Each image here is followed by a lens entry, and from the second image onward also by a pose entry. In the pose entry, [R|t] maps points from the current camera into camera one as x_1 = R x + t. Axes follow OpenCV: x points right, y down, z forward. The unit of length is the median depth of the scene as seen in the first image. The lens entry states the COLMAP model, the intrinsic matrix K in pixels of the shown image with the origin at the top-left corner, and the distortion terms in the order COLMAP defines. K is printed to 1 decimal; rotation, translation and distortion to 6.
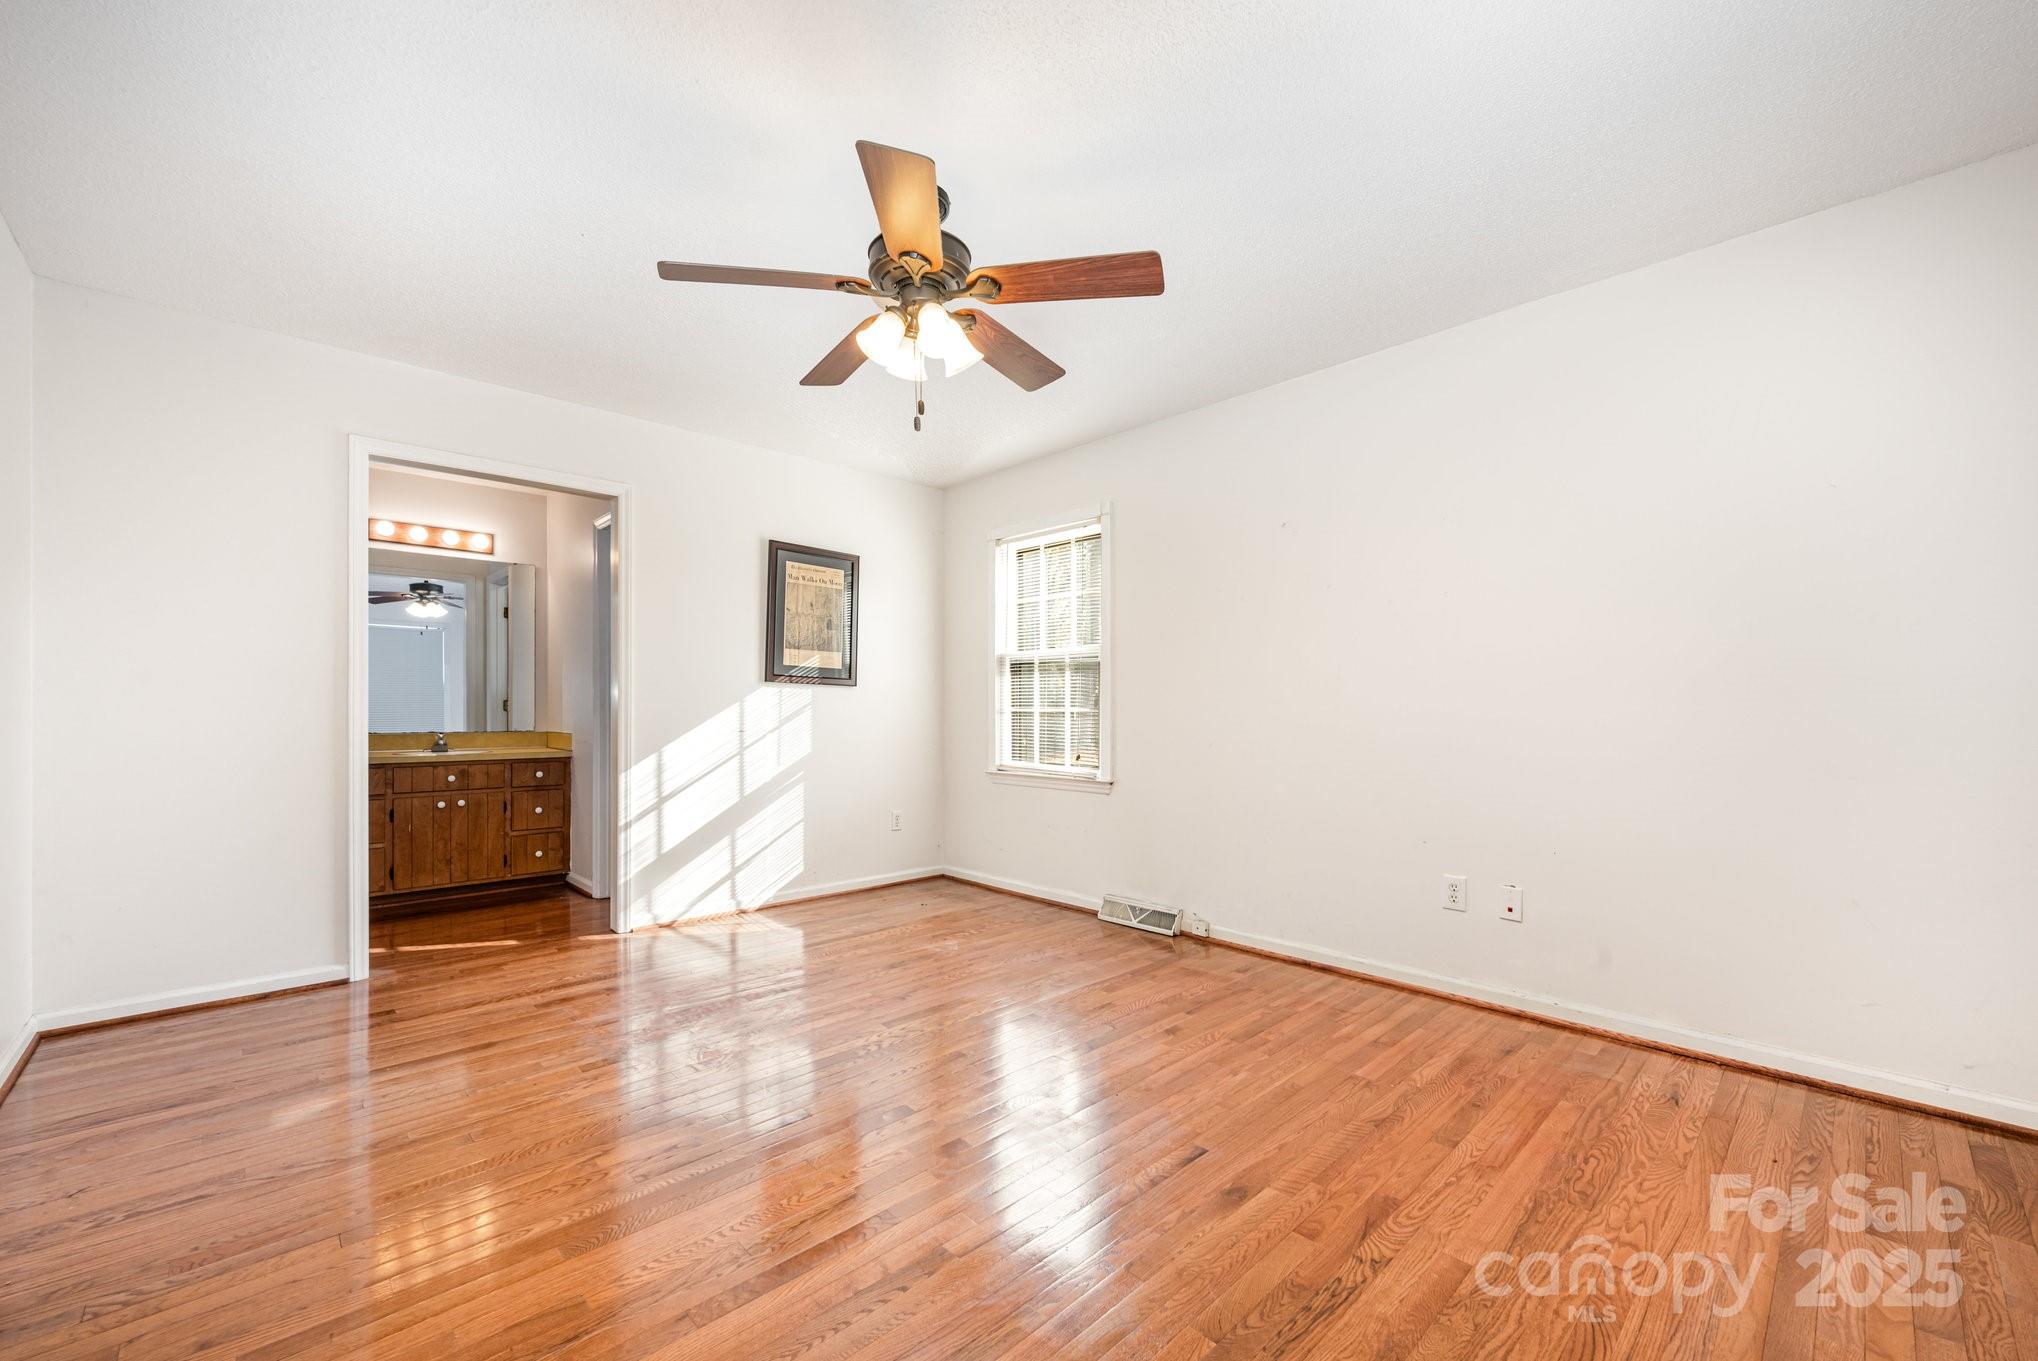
lens RADIAL K [[810.7, 0, 1019.2], [0, 810.7, 708.7], [0, 0, 1]] dist [0.000220, -0.000061]
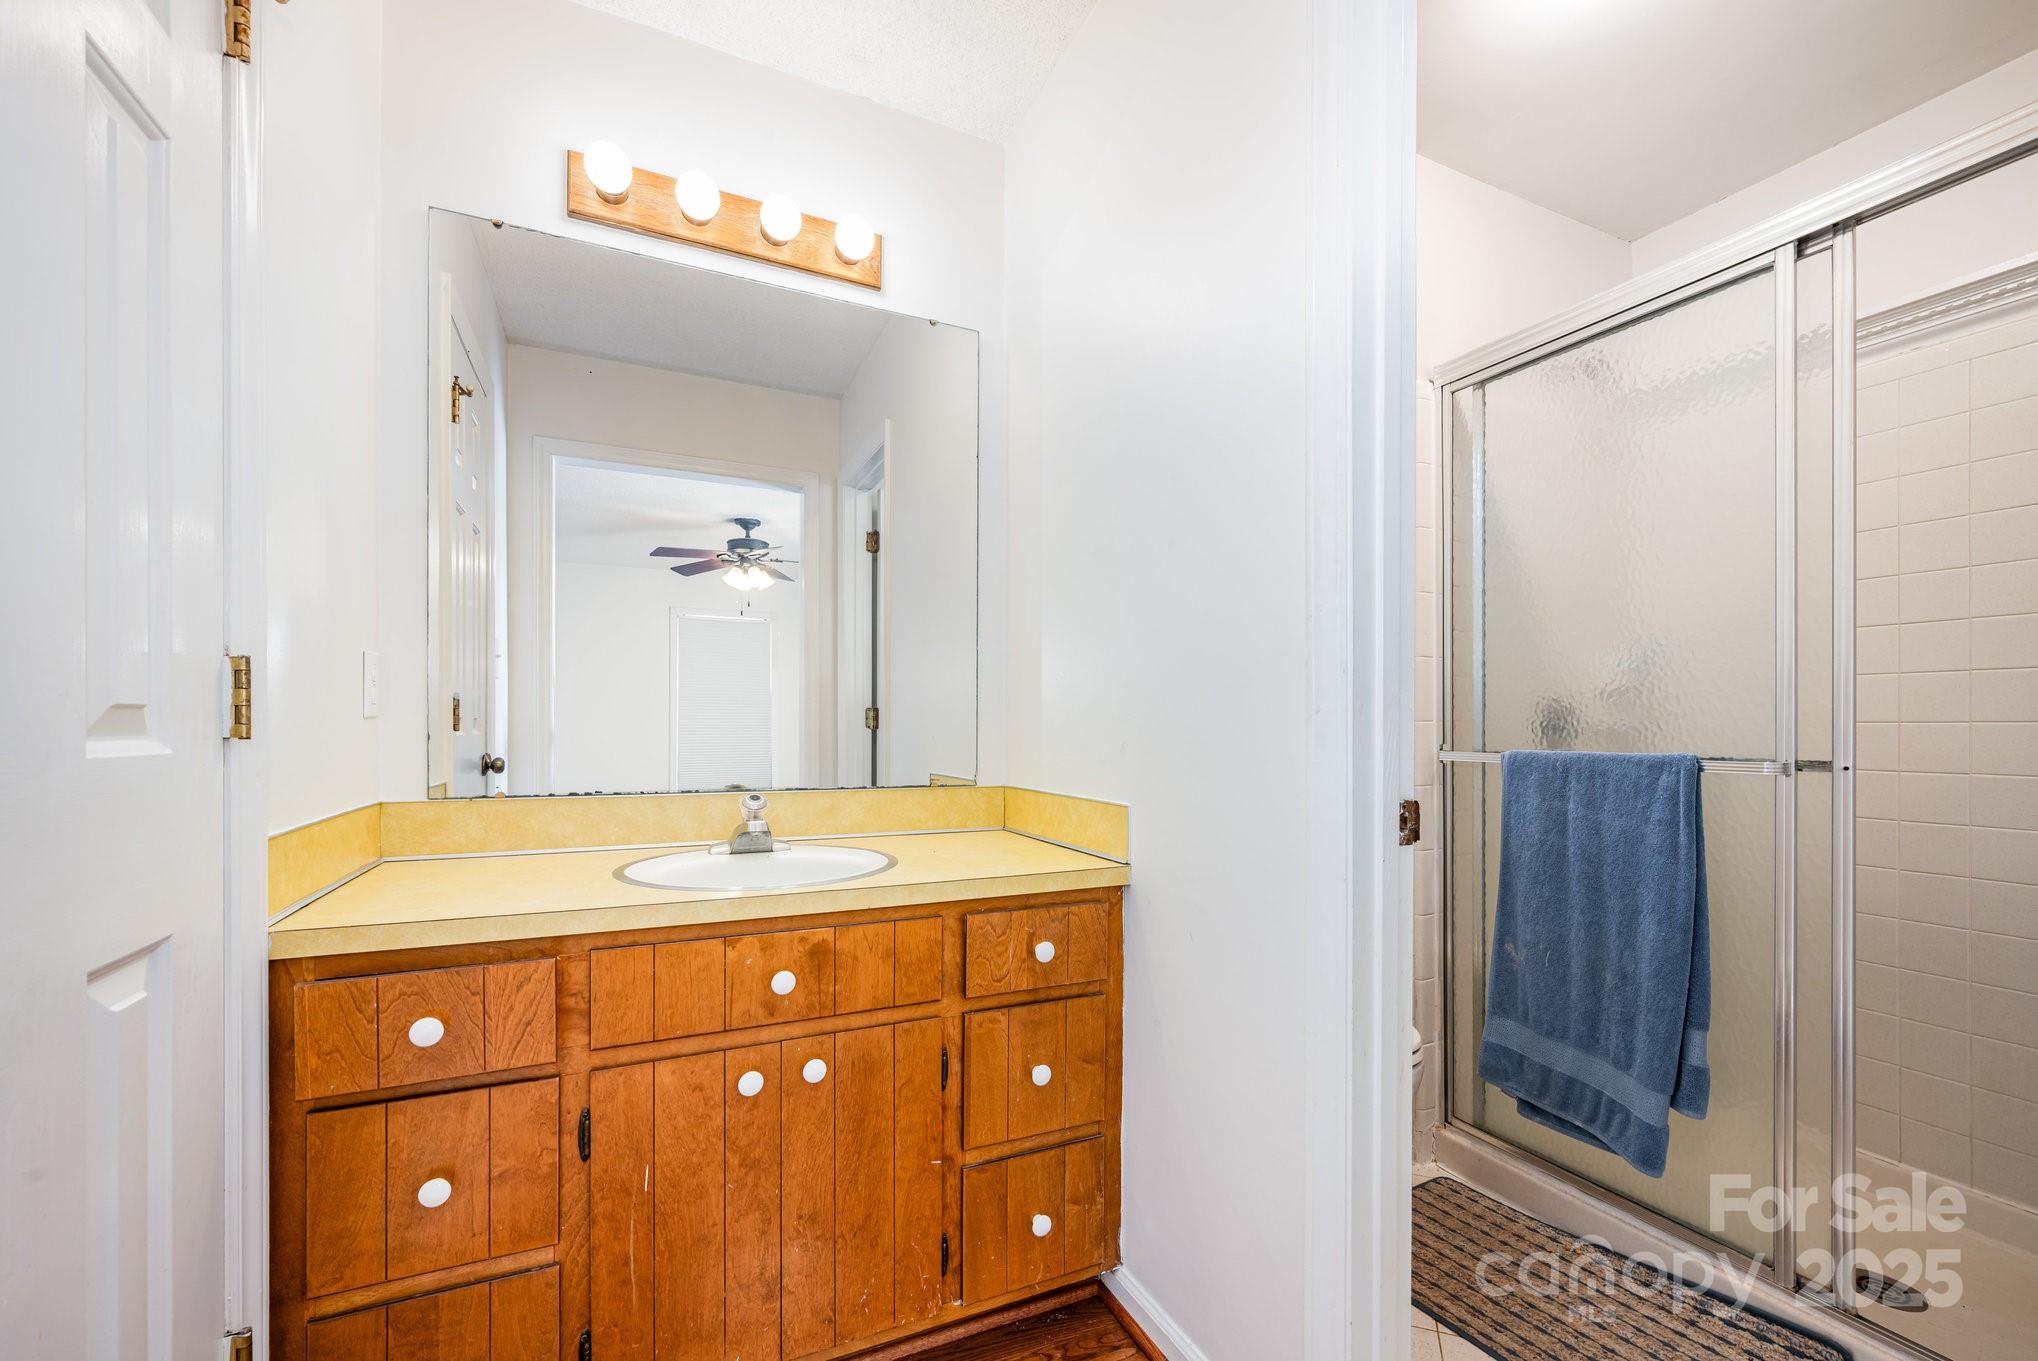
lens RADIAL K [[830.0, 0, 1023.6], [0, 830.0, 724.4], [0, 0, 1]] dist [-0.000182, -0.000007]
pose [[0.948038, 0.001557, -0.318154, -0.557273], [-0.001542, 0.999999, 0.000299, 0.000994], [0.318154, 0.000207, 0.948039, 0.792939]]
